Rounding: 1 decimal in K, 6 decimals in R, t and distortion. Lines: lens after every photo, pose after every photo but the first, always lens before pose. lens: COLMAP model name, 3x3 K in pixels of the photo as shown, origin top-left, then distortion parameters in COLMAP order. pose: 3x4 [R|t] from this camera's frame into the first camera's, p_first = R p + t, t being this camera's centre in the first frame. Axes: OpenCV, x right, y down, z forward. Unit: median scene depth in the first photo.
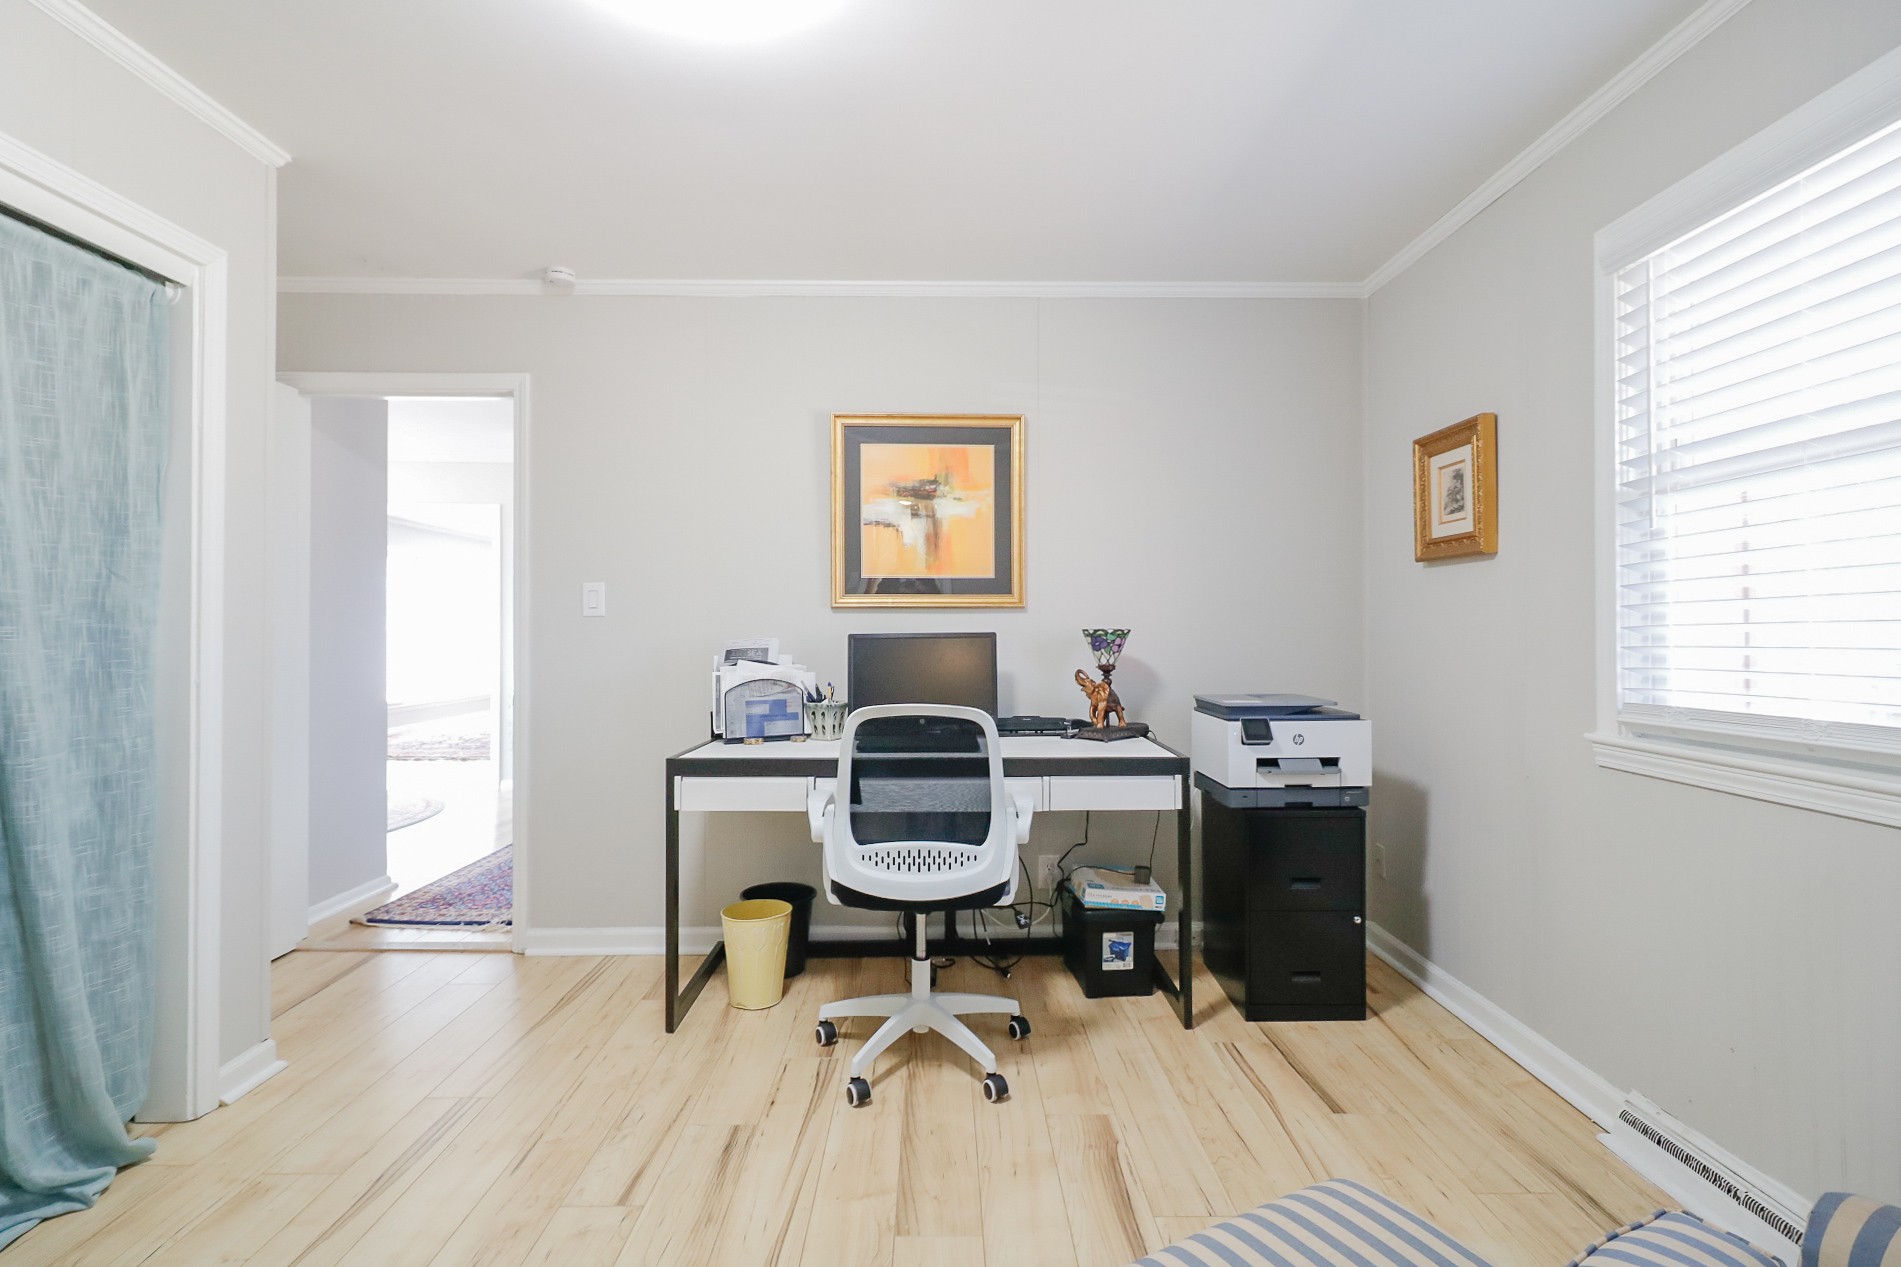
lens RADIAL K [[874.1, 0, 950.3], [0, 874.1, 623.7], [0, 0, 1]] dist [0.000002, -0.000633]
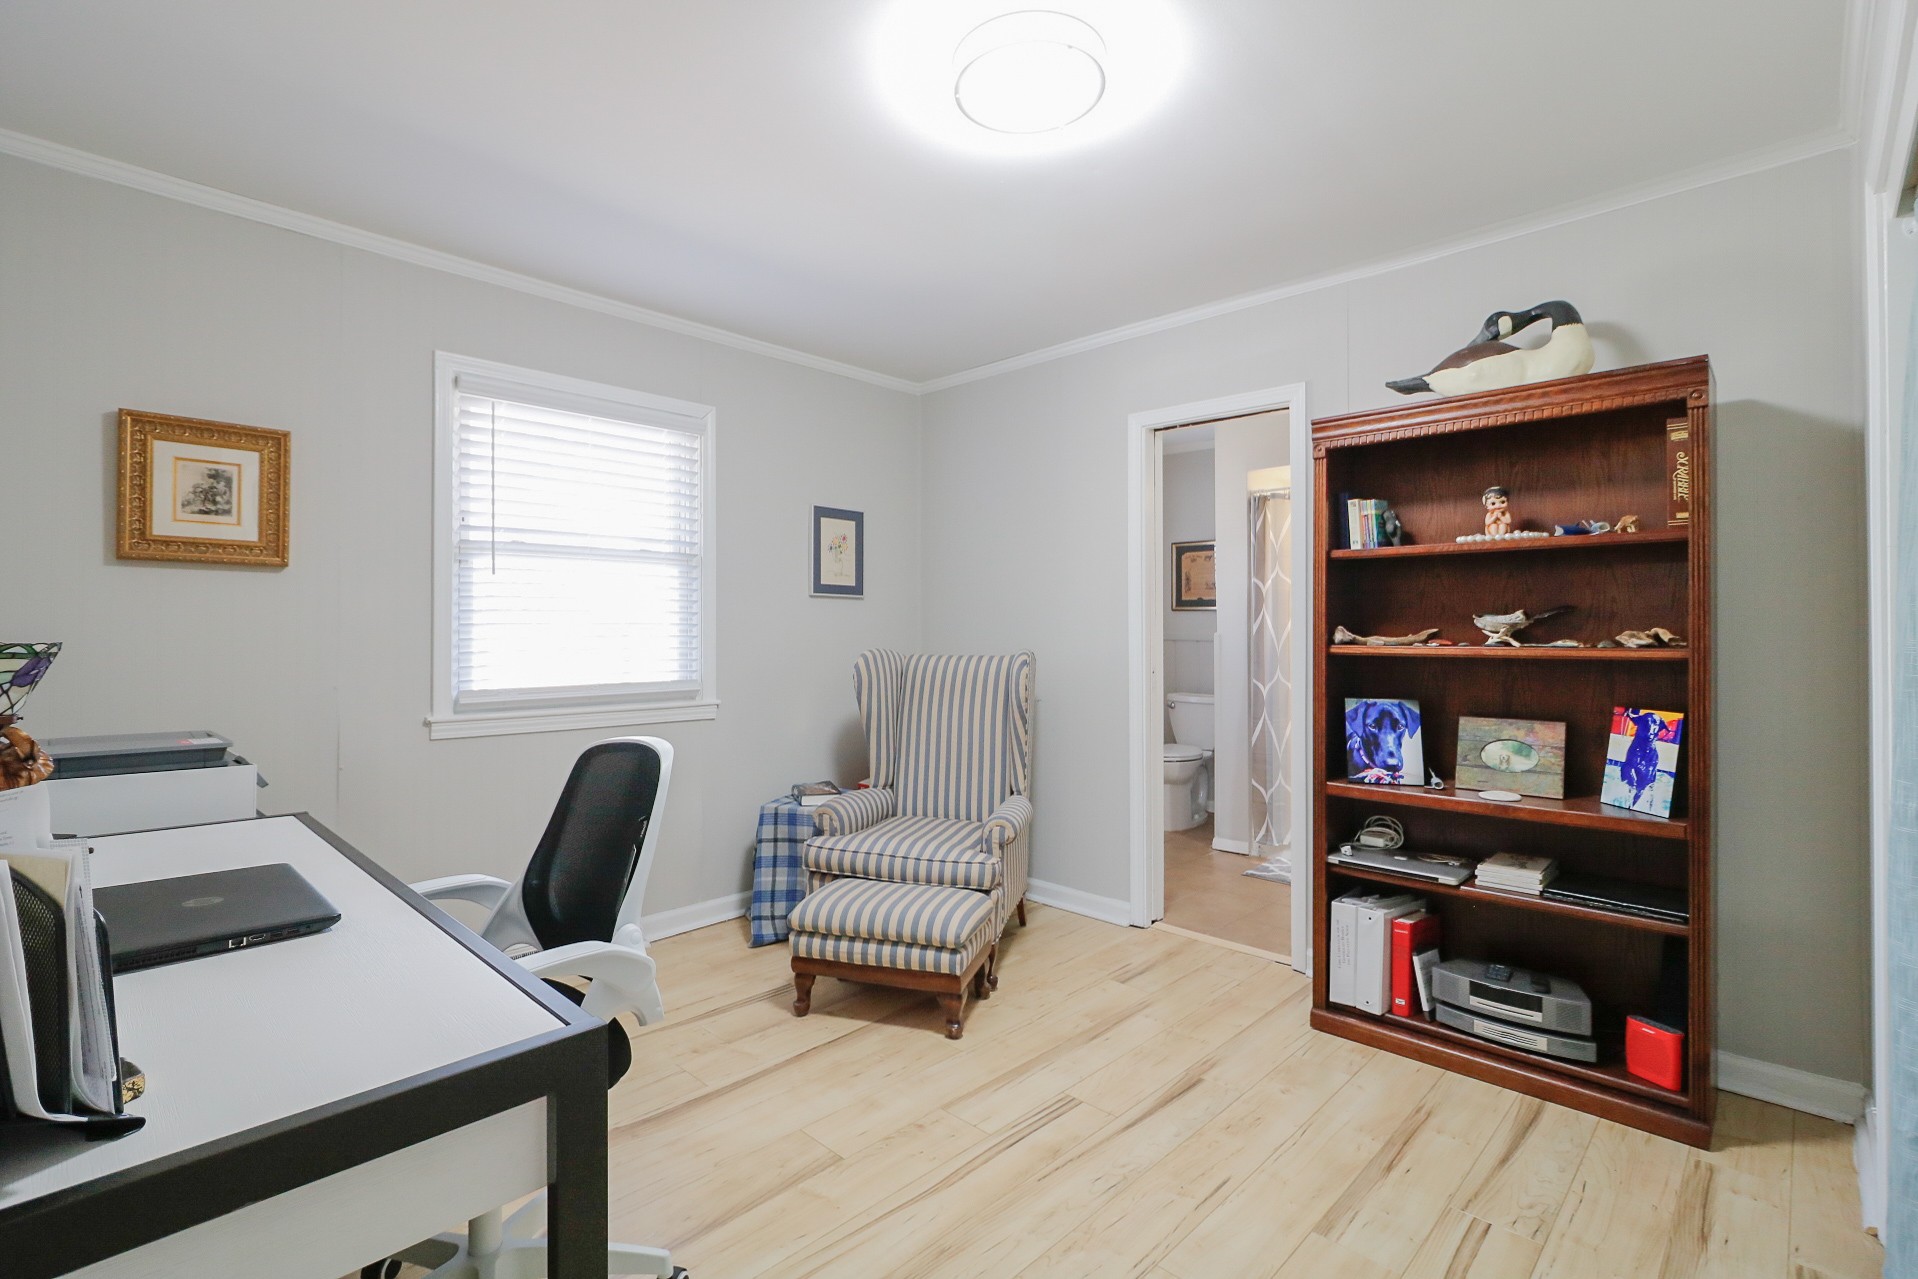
lens RADIAL K [[884.3, 0, 956.9], [0, 884.3, 623.6], [0, 0, 1]] dist [0.000389, -0.000941]
pose [[-0.718839, -0.002448, 0.695172, -0.803536], [-0.009894, 0.999929, -0.006711, -0.016930], [-0.695106, -0.011702, -0.718812, 1.405000]]
